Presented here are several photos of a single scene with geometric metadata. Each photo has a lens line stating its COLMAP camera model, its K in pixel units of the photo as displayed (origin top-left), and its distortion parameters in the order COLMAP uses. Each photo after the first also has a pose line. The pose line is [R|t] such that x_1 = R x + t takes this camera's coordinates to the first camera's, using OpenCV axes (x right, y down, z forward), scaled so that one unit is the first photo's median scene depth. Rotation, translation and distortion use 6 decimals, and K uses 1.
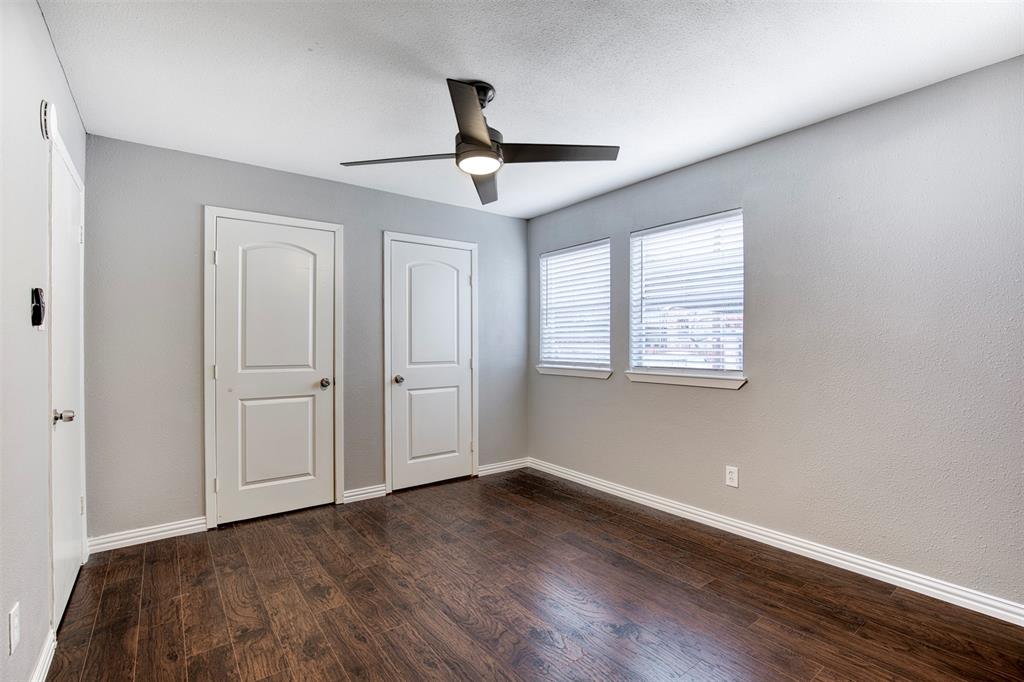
lens RADIAL K [[471.7, 0, 513.6], [0, 471.7, 342.2], [0, 0, 1]] dist [-0.028954, 0.000849]
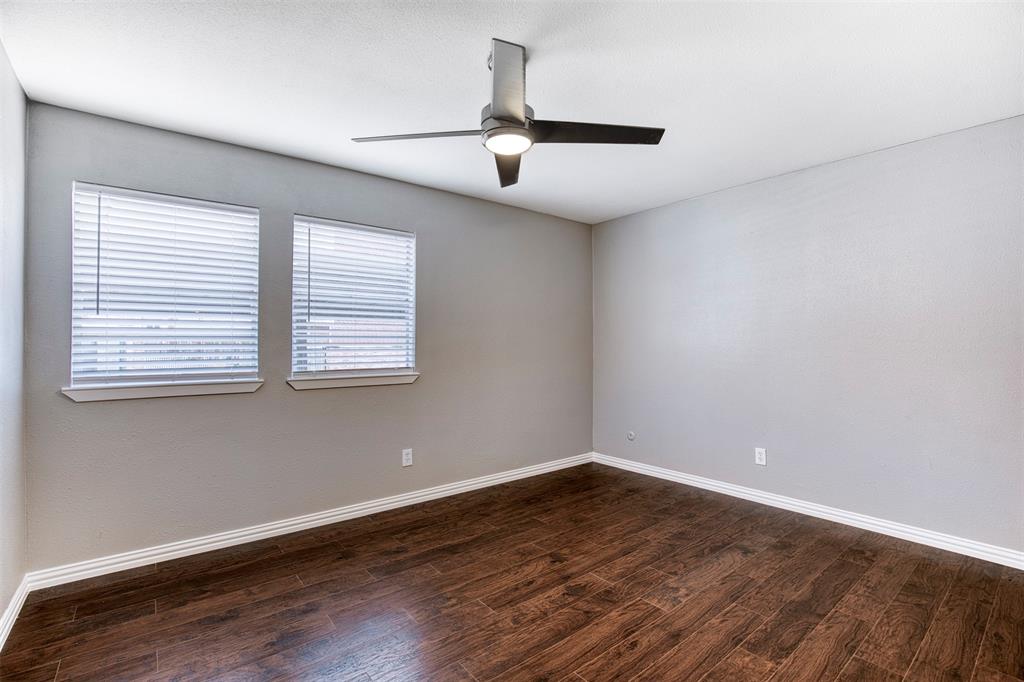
lens RADIAL K [[471.7, 0, 513.6], [0, 471.7, 342.2], [0, 0, 1]] dist [-0.028954, 0.000849]
pose [[-0.037023, 0.002988, 0.999310, -0.722156], [-0.002324, 0.999993, -0.003076, -0.001771], [-0.999312, -0.002436, -0.037016, 0.764669]]
